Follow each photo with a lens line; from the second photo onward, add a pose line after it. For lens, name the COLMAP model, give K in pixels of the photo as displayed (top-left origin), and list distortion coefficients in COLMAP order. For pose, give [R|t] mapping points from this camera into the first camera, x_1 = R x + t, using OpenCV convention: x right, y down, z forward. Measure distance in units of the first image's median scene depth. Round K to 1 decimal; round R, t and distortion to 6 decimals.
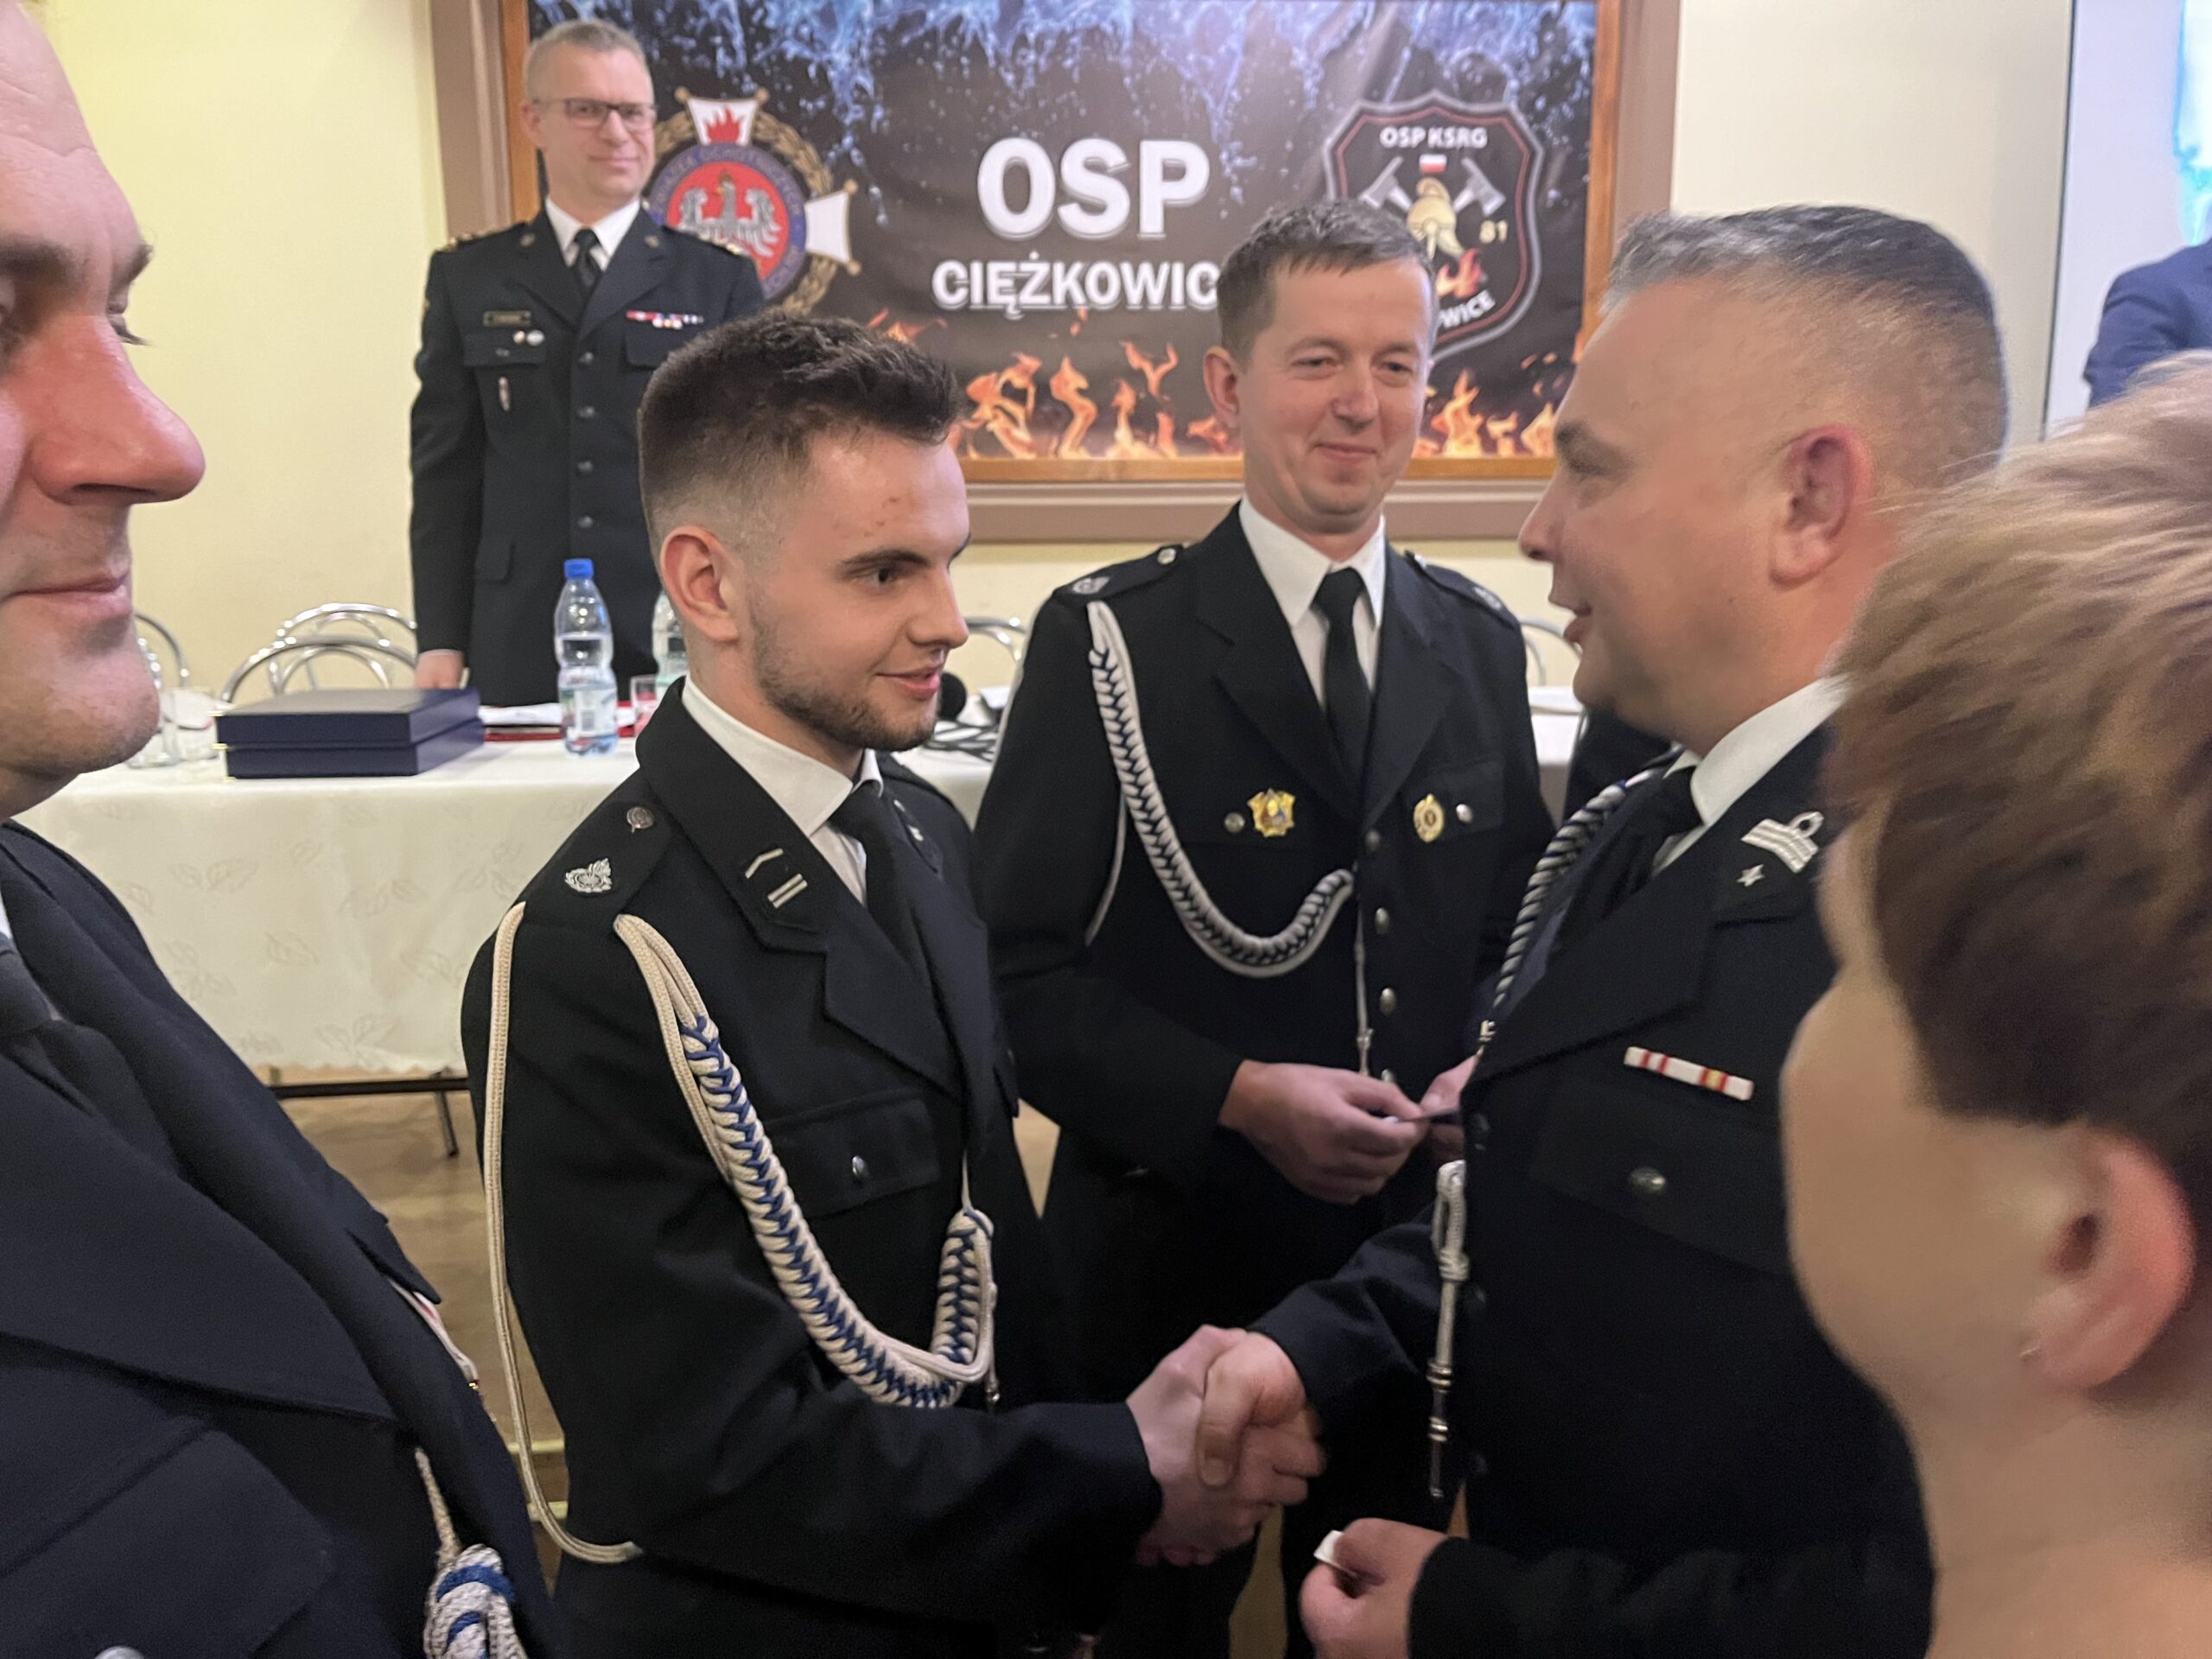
lens RADIAL K [[1762.4, 0, 1115.3], [0, 1762.4, 816.1], [0, 0, 1]] dist [-0.003256, 0.068990]
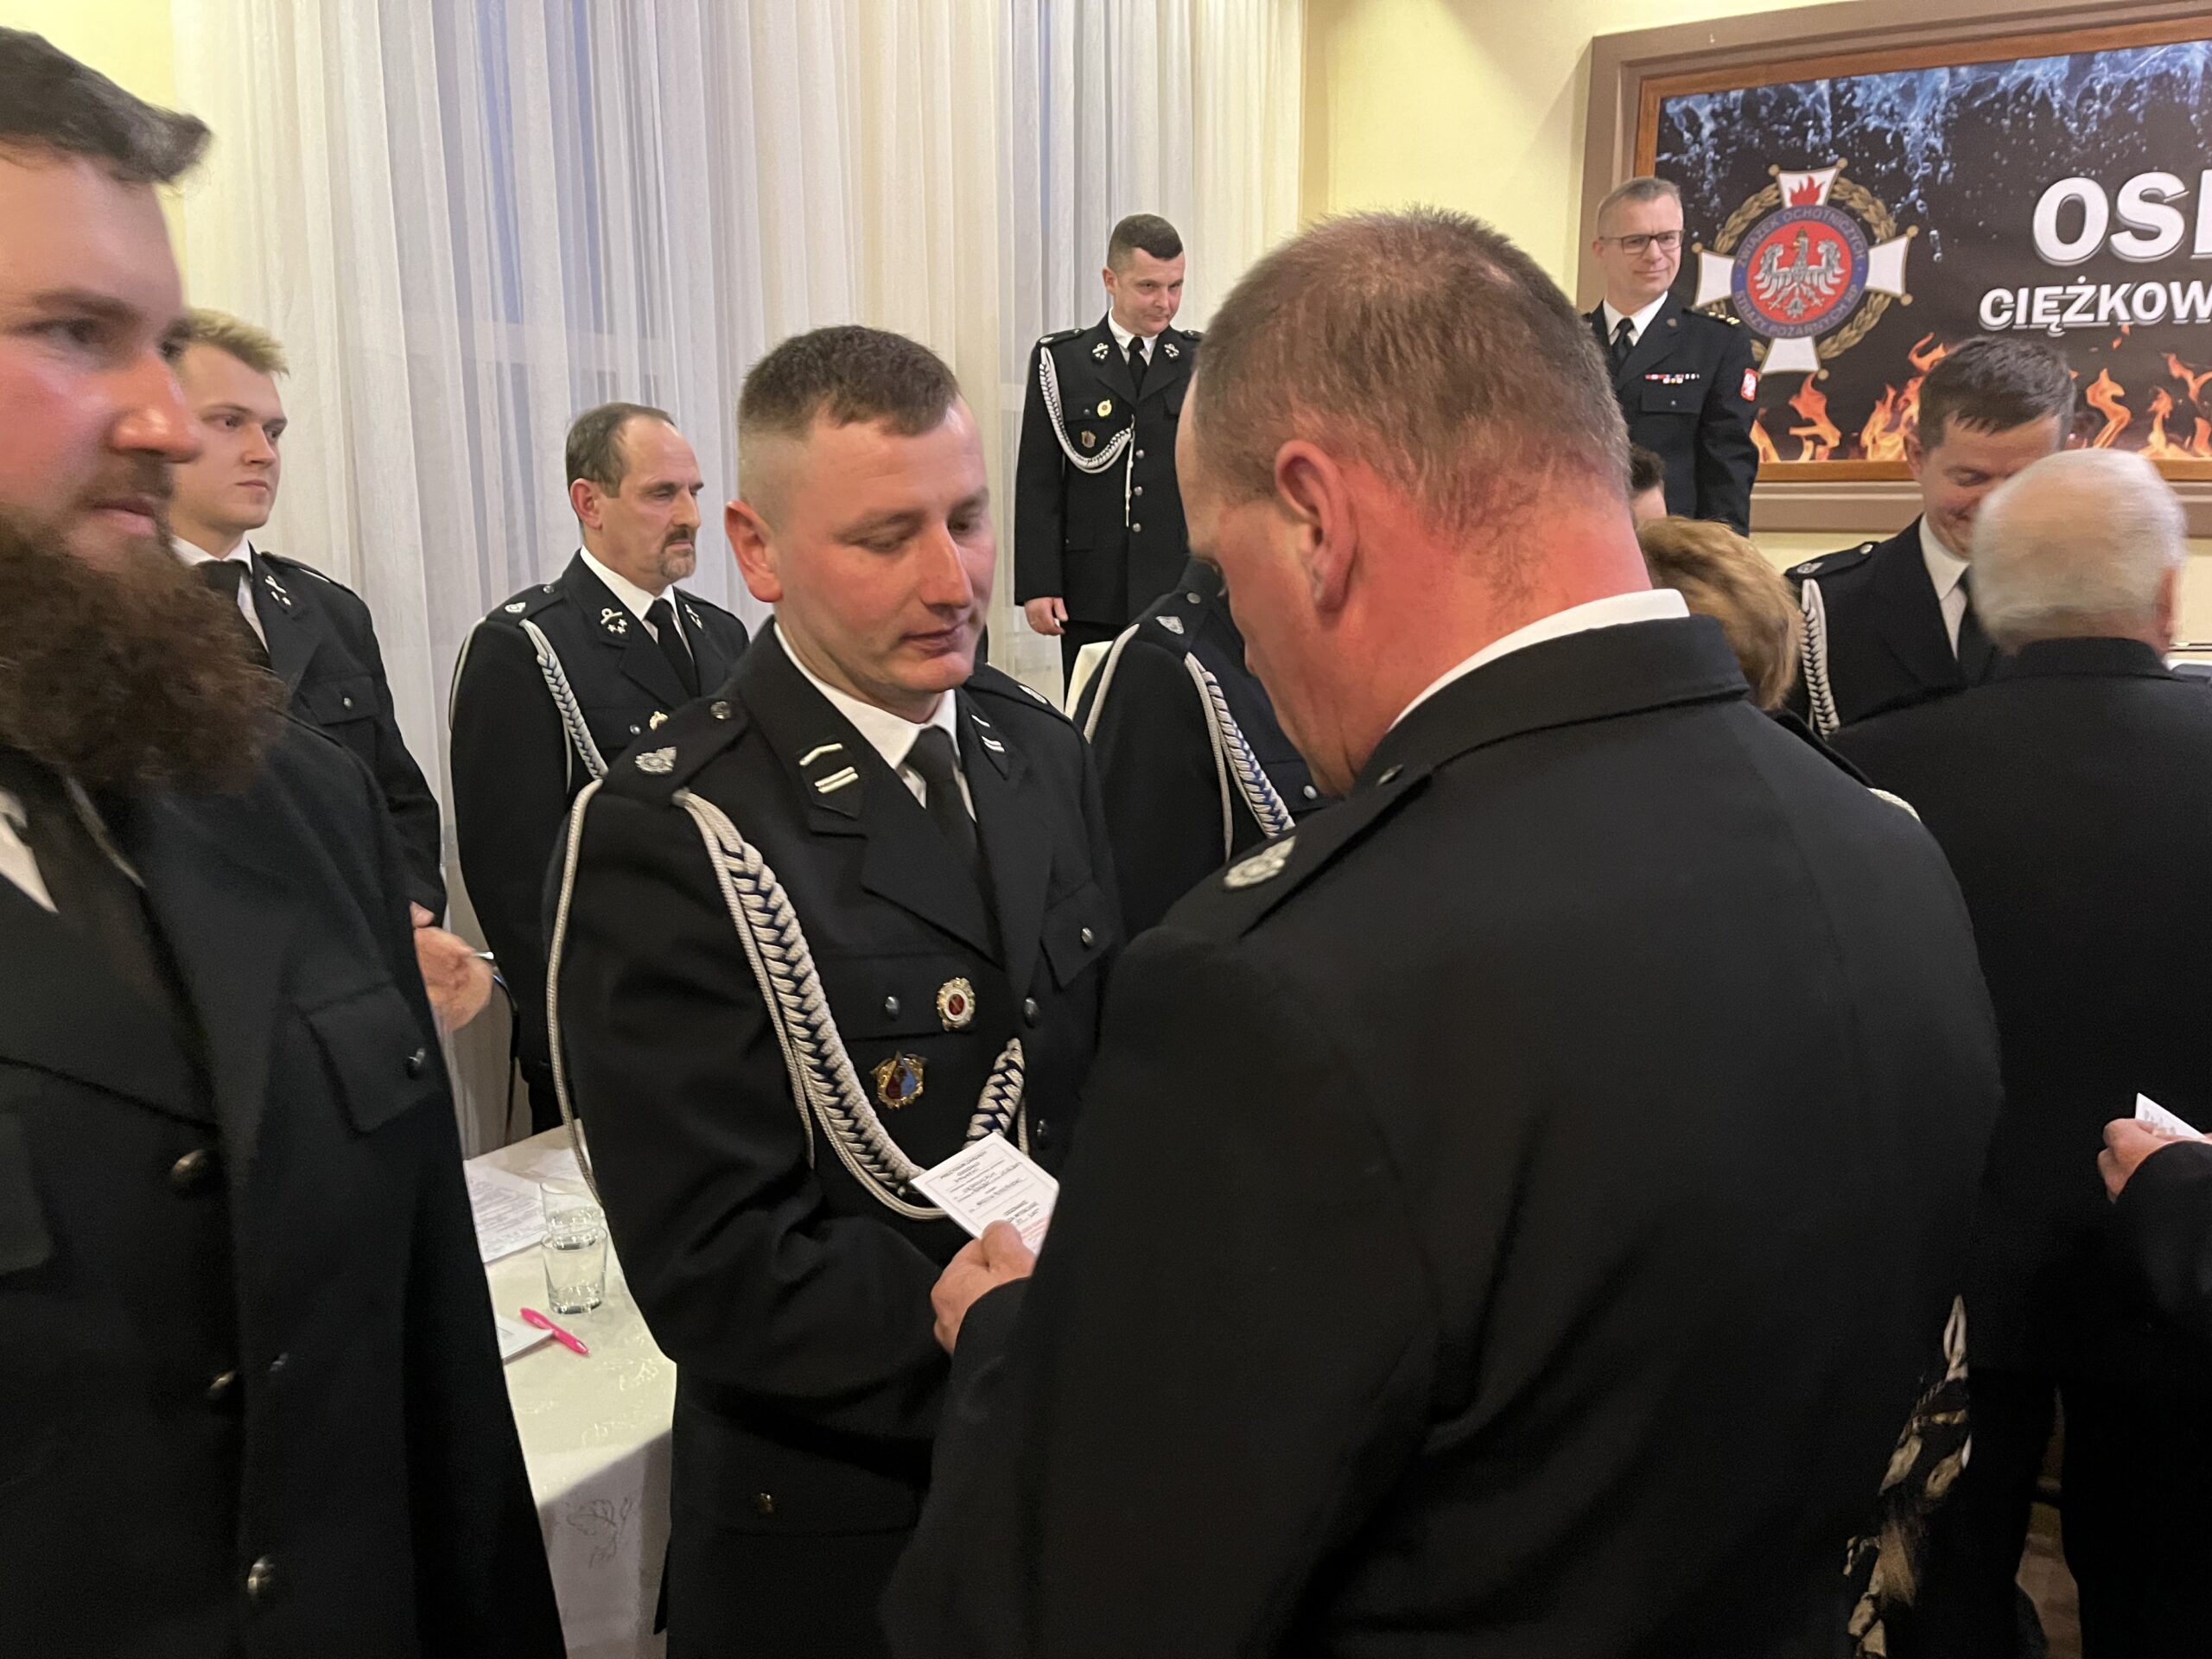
lens RADIAL K [[1672.3, 0, 1095.2], [0, 1672.3, 788.1], [0, 0, 1]] dist [0.115976, -0.166773]
pose [[0.789993, 0.118079, -0.601638, 0.151476], [-0.114644, 0.992421, 0.044239, 0.027137], [0.602302, 0.034025, 0.797543, -0.234496]]
